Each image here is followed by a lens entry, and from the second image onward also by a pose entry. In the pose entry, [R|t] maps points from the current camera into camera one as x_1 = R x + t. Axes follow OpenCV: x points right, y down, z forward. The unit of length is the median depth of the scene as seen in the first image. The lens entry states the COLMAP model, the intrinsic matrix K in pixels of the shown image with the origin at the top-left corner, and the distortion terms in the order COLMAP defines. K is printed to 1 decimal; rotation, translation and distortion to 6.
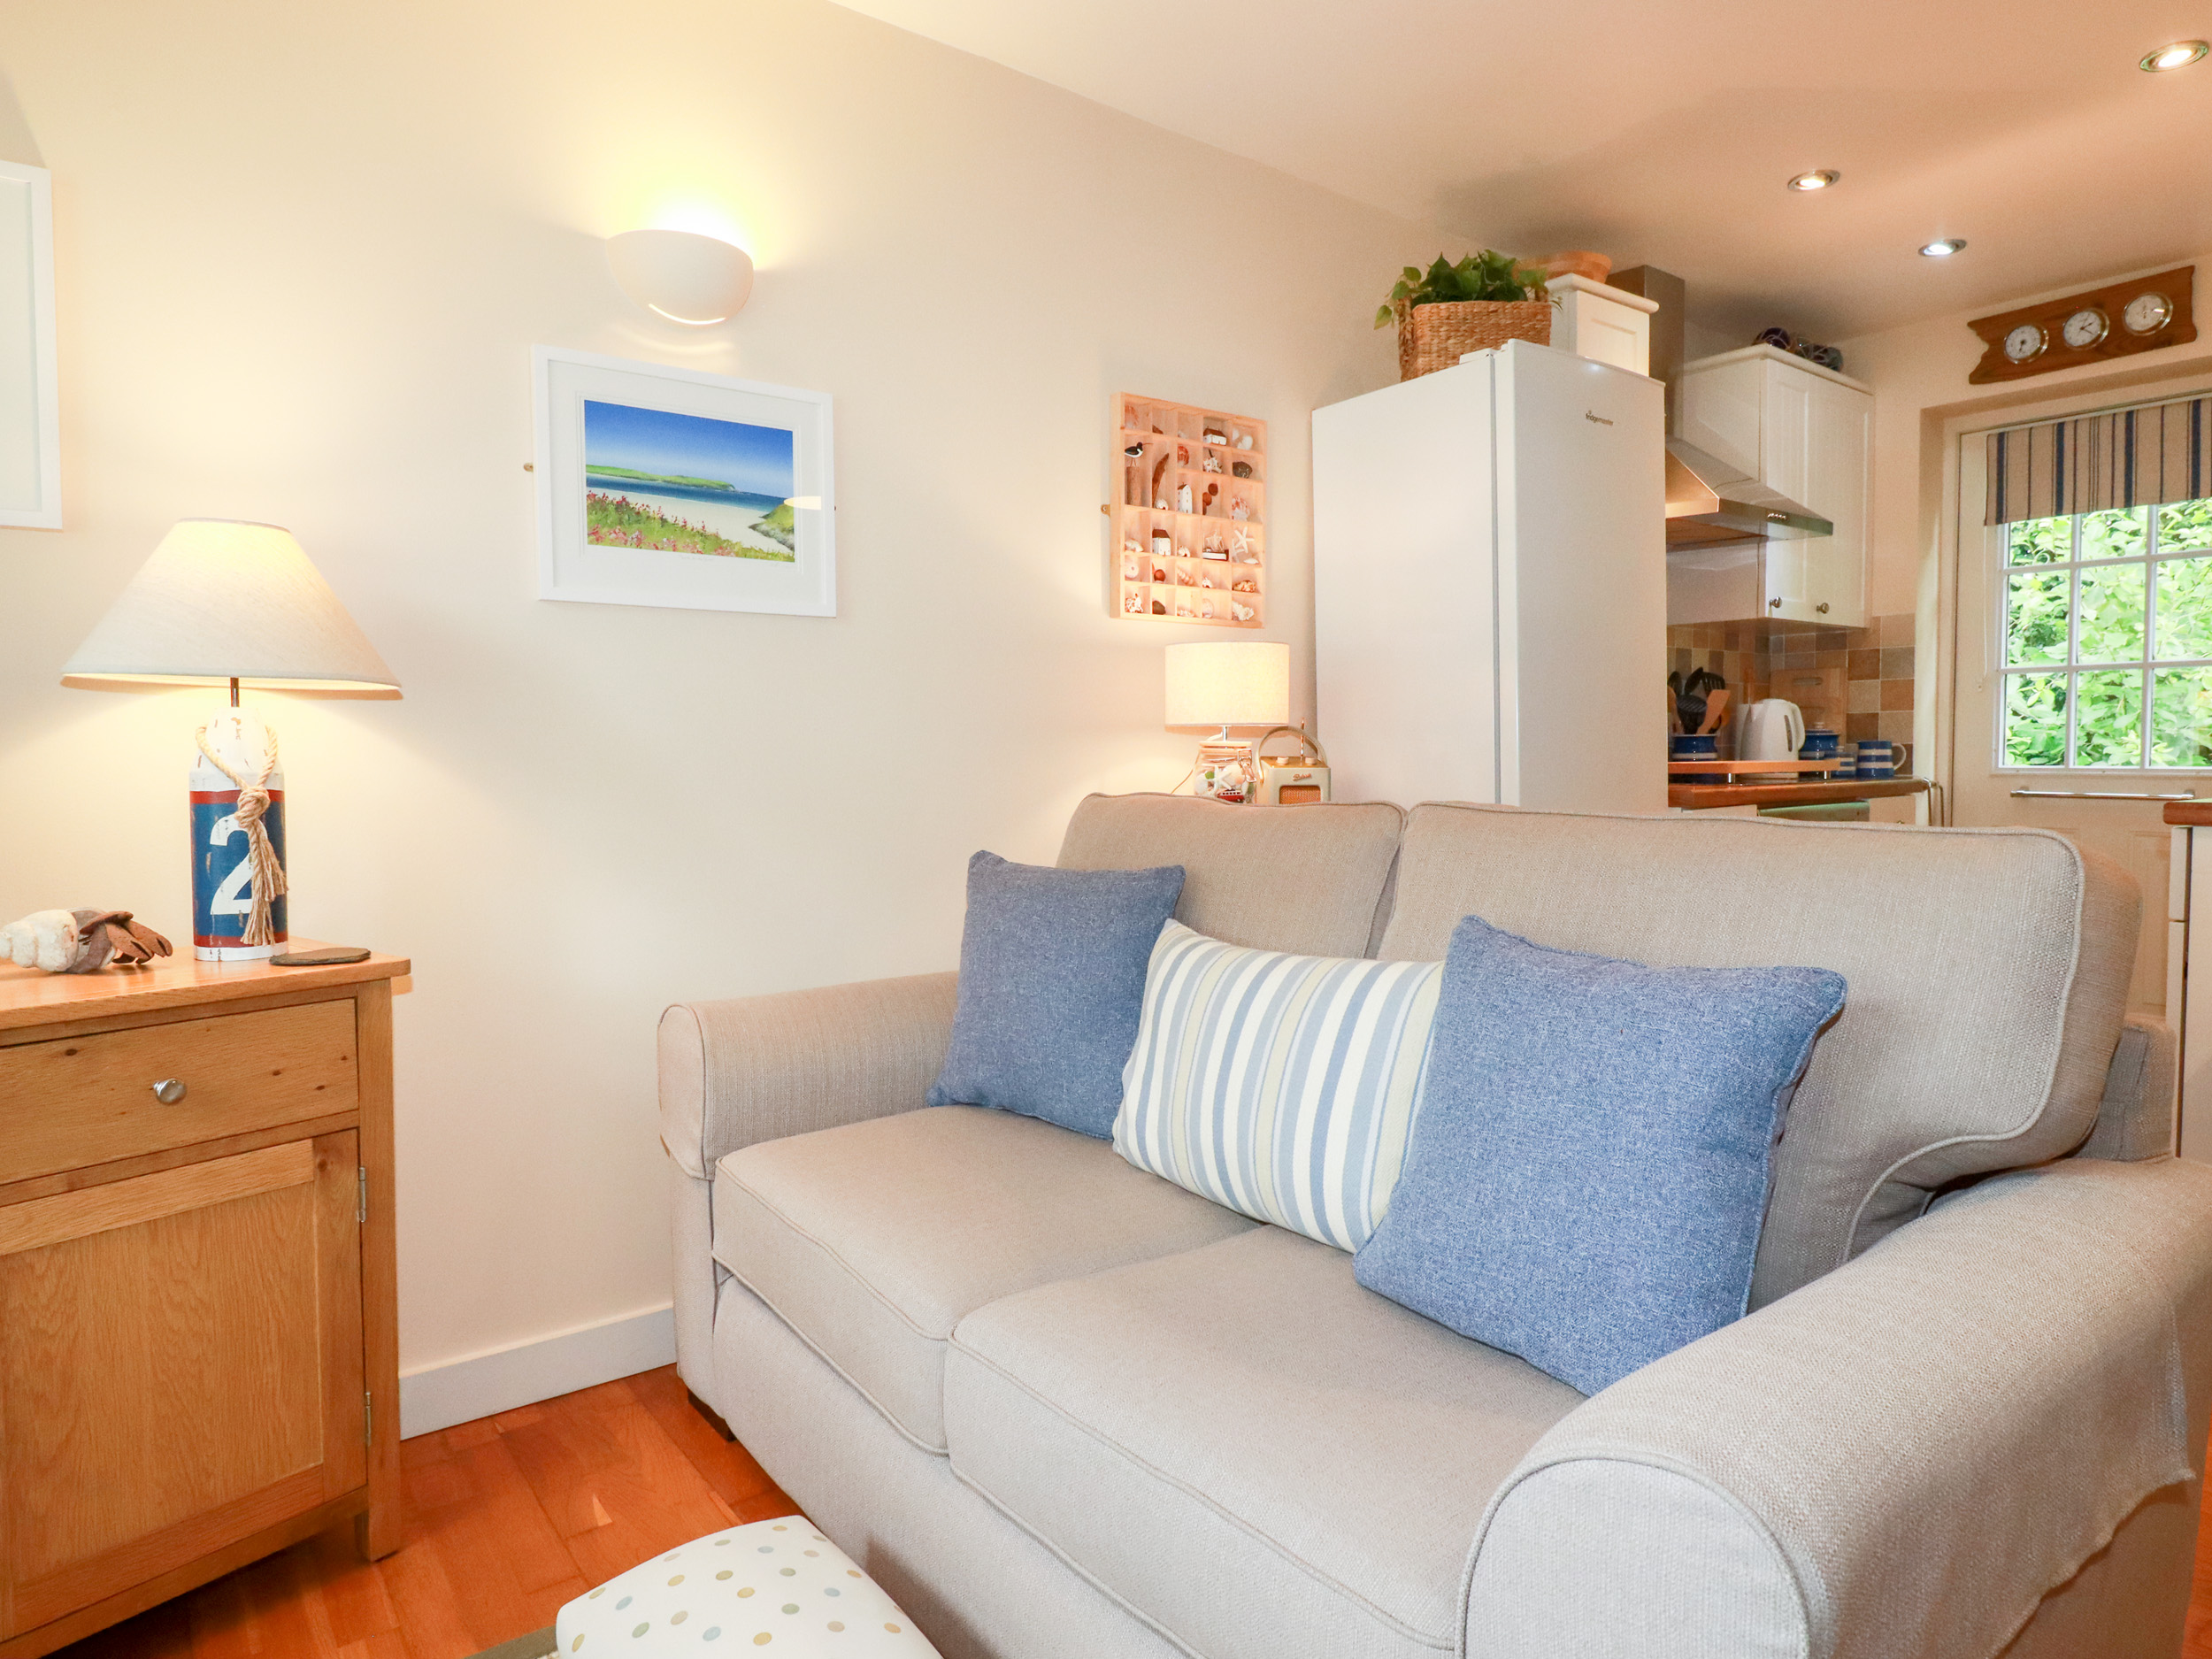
lens RADIAL K [[1327.1, 0, 1112.2], [0, 1327.1, 827.4], [0, 0, 1]] dist [-0.001813, -0.007809]
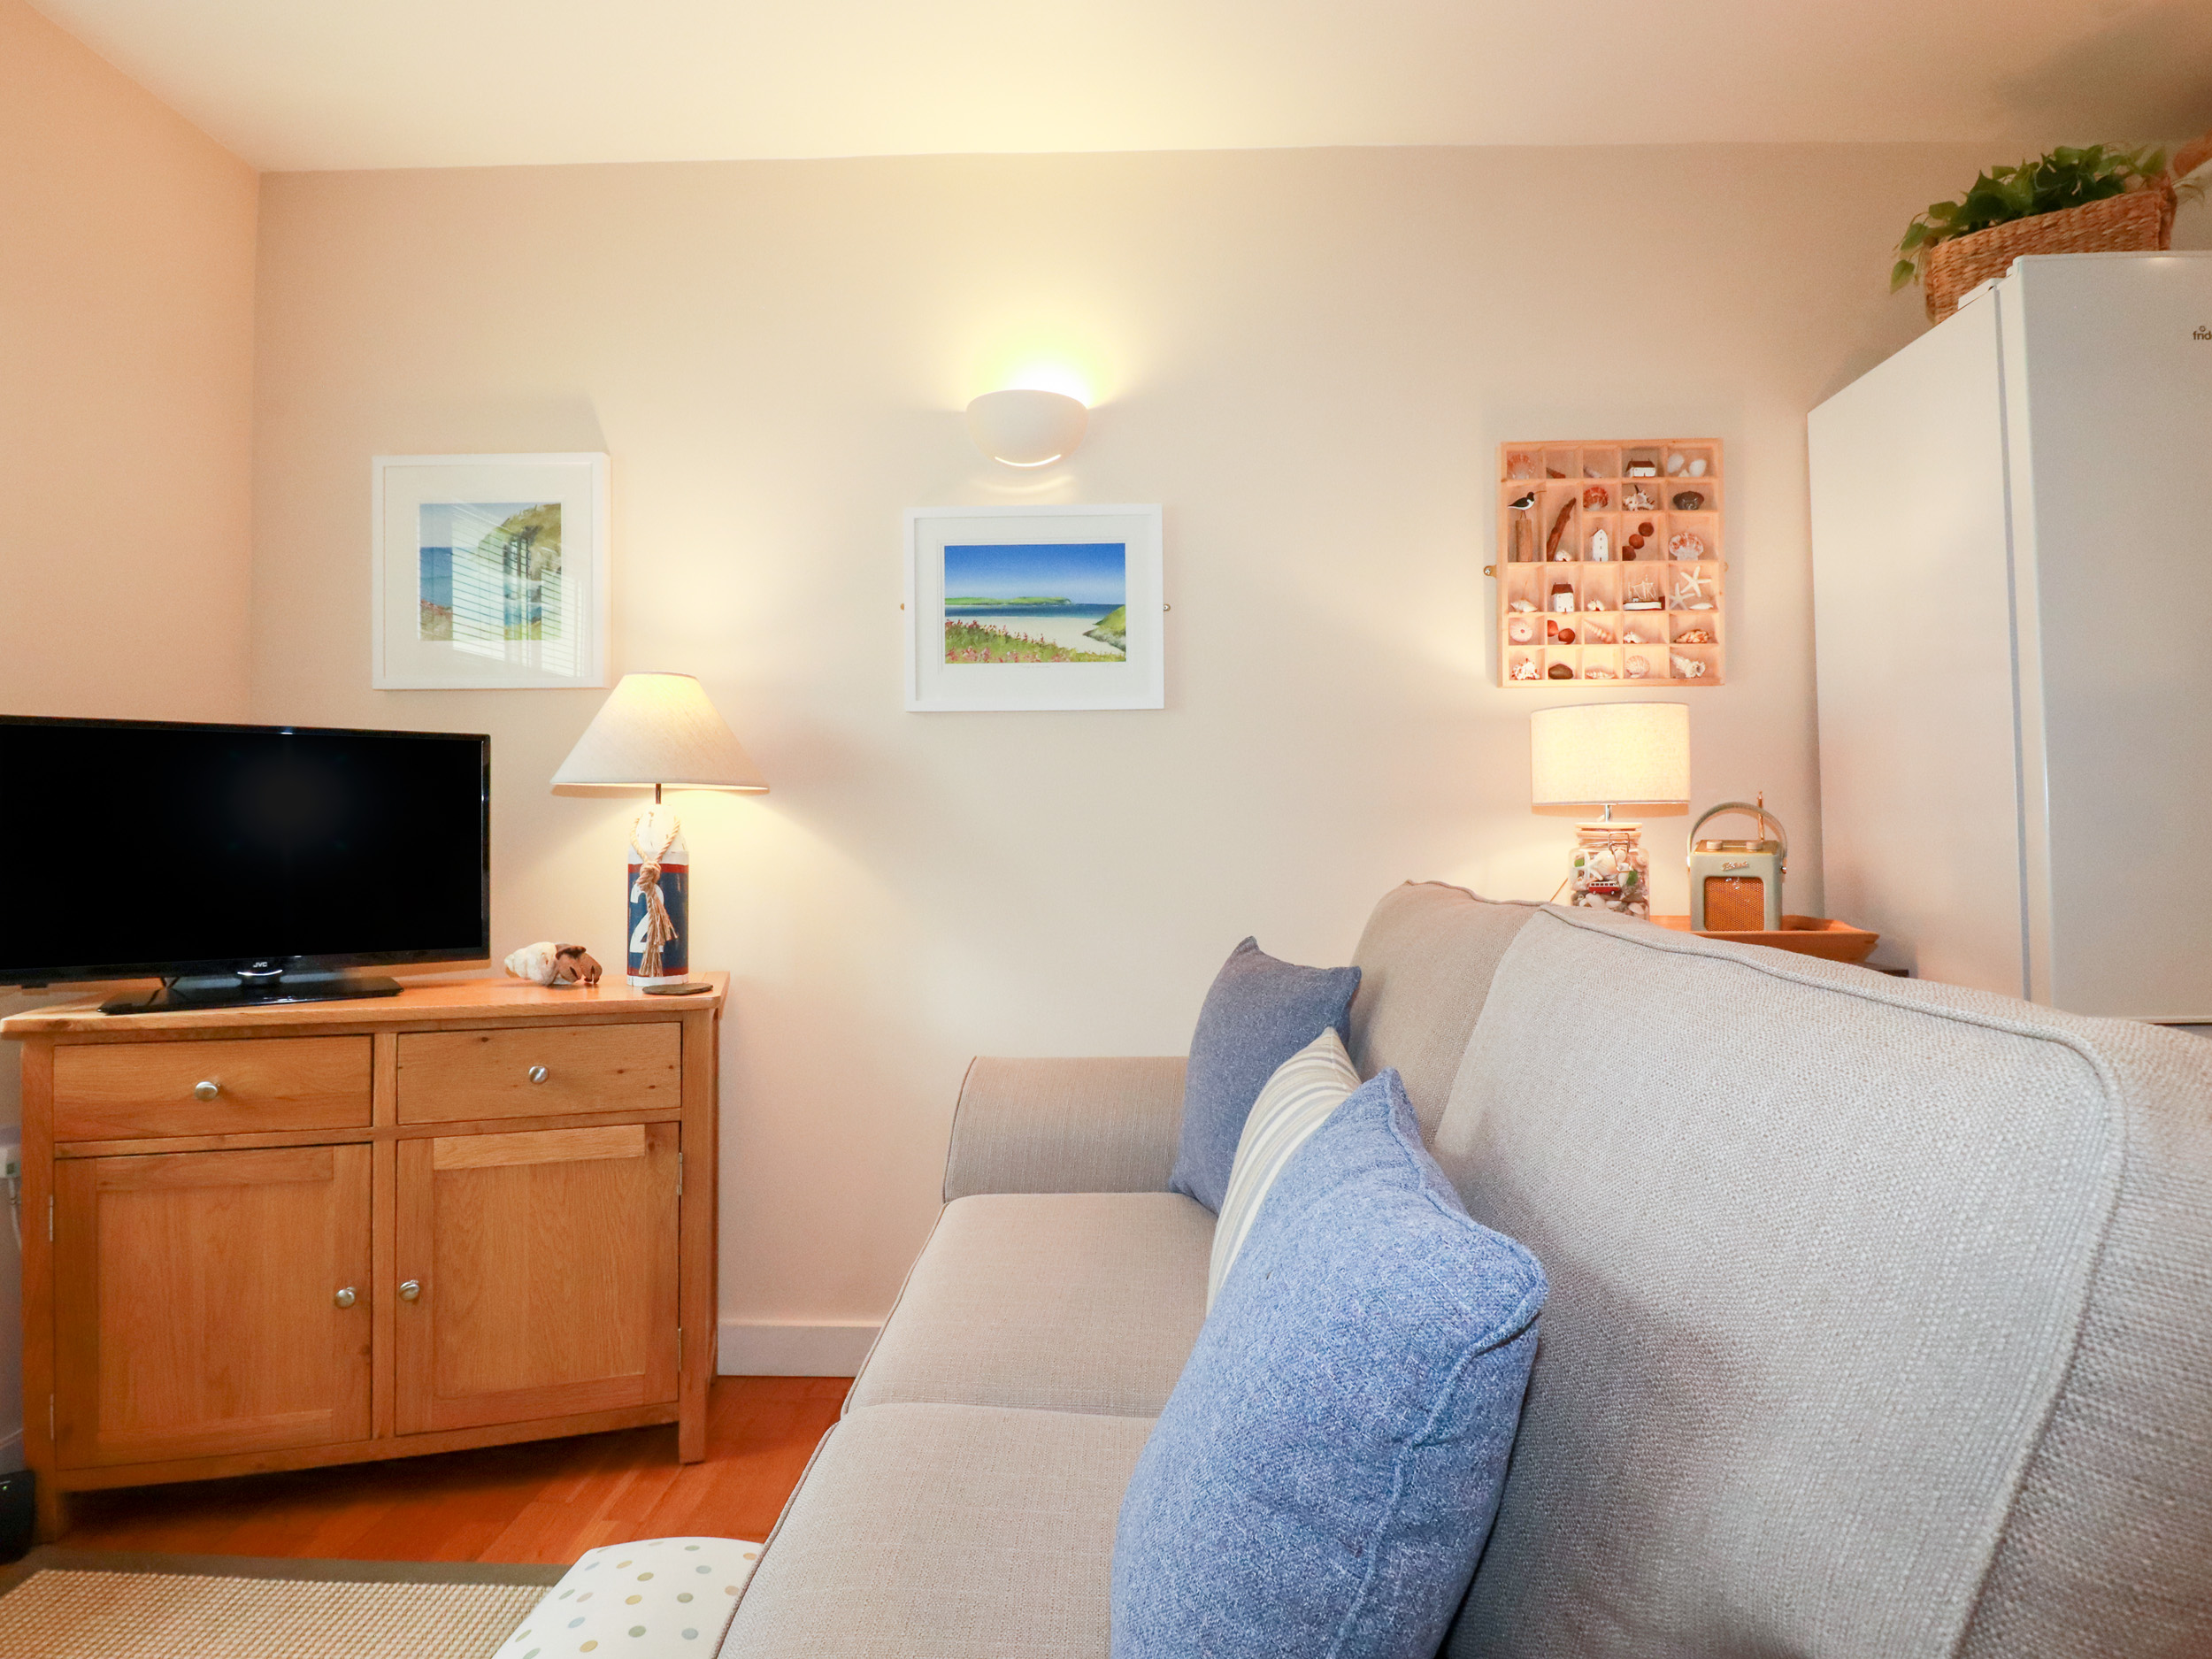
lens RADIAL K [[1177.8, 0, 1110.8], [0, 1177.8, 815.9], [0, 0, 1]] dist [-0.004111, -0.005465]
pose [[0.770591, -0.007073, -0.637291, 0.369099], [-0.034040, 0.998054, -0.052237, -0.022152], [0.636421, 0.061947, 0.768851, 0.256562]]
